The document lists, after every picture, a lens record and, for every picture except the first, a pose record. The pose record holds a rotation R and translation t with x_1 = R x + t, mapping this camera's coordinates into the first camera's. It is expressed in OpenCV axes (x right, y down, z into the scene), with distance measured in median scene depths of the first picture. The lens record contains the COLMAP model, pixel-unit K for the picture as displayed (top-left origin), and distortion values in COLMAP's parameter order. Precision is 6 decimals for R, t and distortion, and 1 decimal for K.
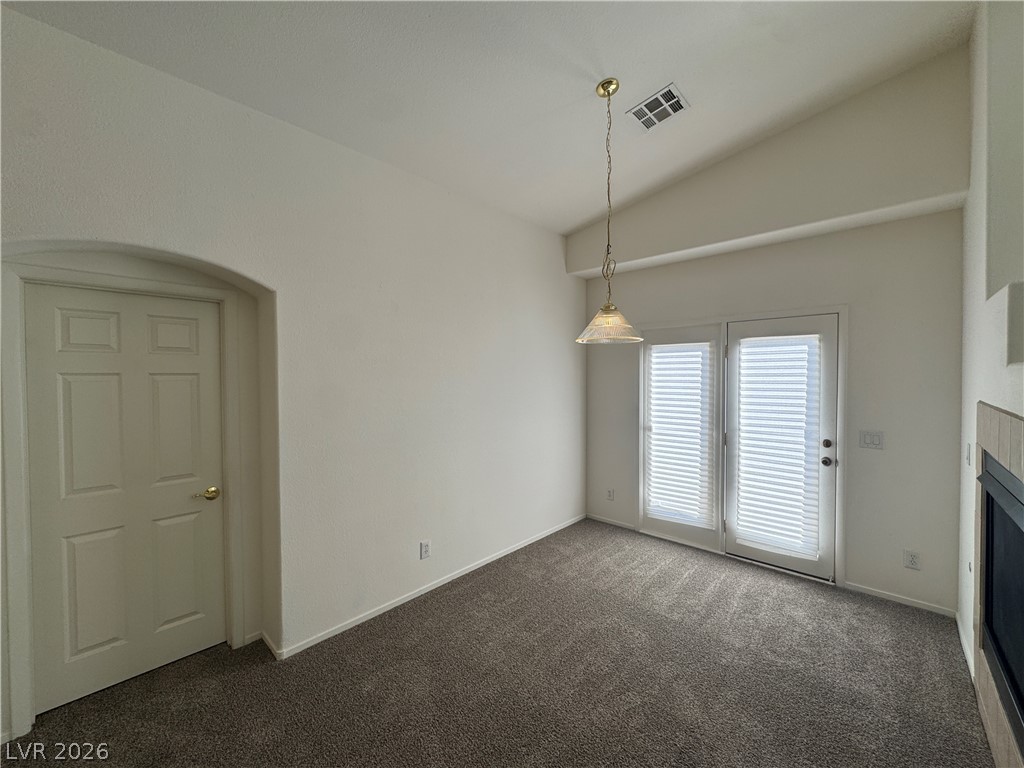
lens RADIAL K [[409.5, 0, 510.7], [0, 409.5, 386.2], [0, 0, 1]] dist [-0.002334, 0.000271]
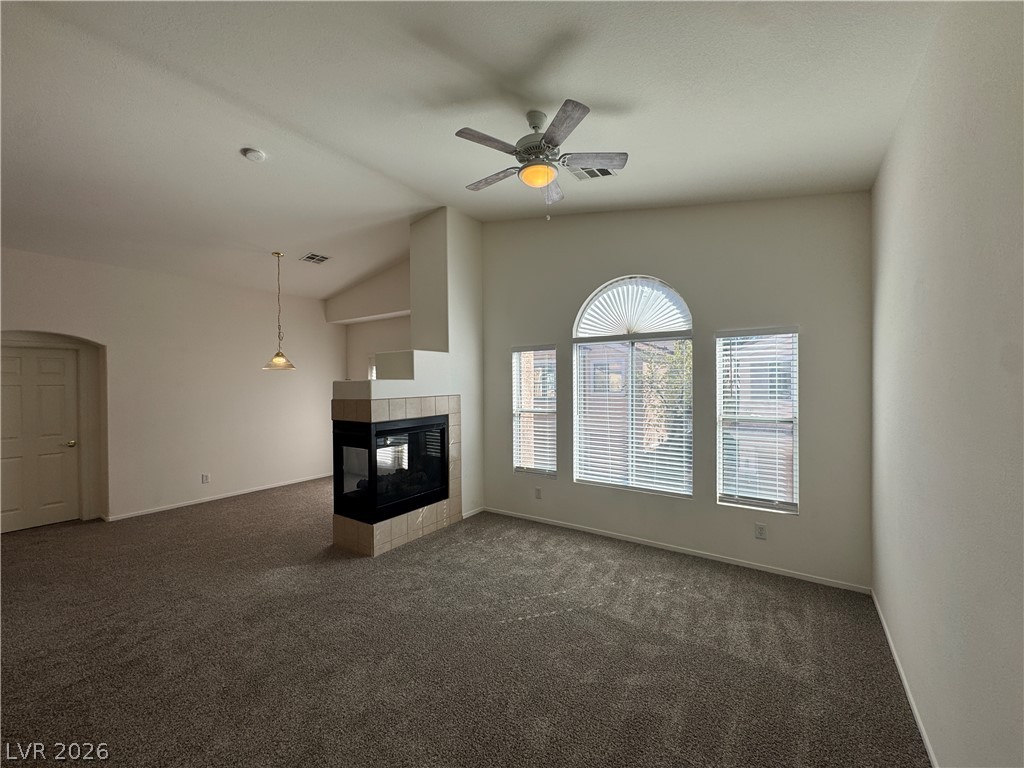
lens RADIAL K [[409.5, 0, 511.9], [0, 409.5, 386.1], [0, 0, 1]] dist [-0.002334, 0.000271]
pose [[0.989513, -0.006342, 0.144306, 0.814884], [0.008458, 0.999865, -0.014052, 0.014578], [-0.144197, 0.015125, 0.989433, -0.948183]]
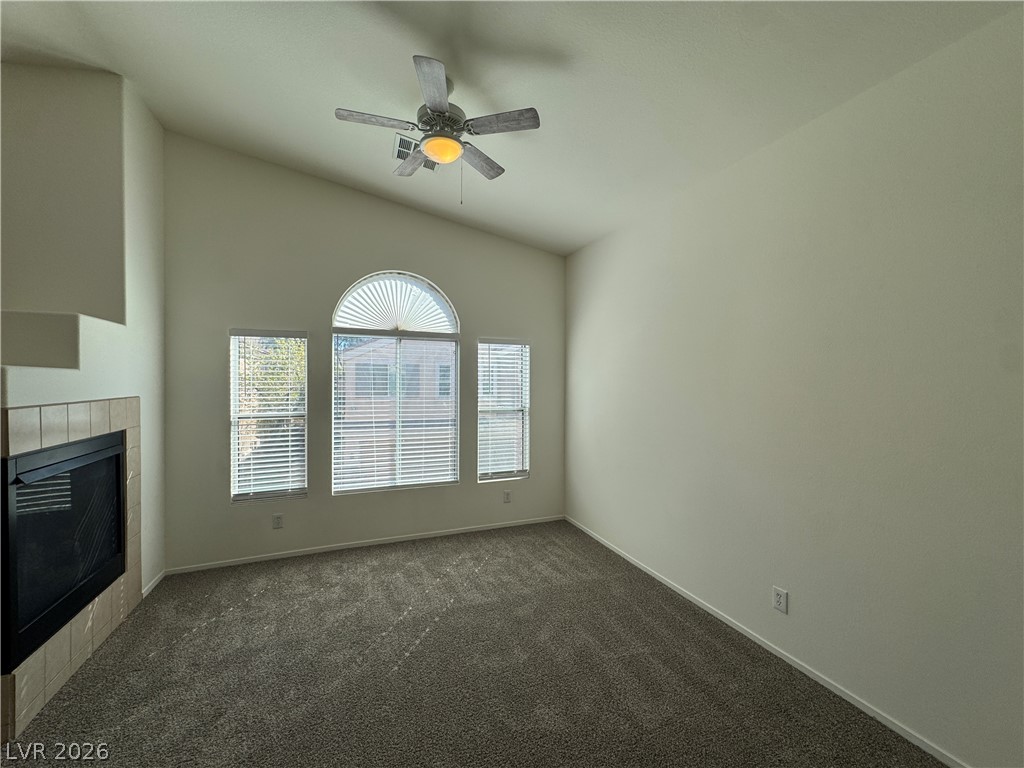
lens RADIAL K [[409.5, 0, 513.6], [0, 409.5, 386.1], [0, 0, 1]] dist [-0.002334, 0.000271]
pose [[0.417685, -0.006388, 0.908570, 0.387231], [0.014148, 0.999900, 0.000526, 0.012214], [-0.908482, 0.012635, 0.417733, -0.593944]]
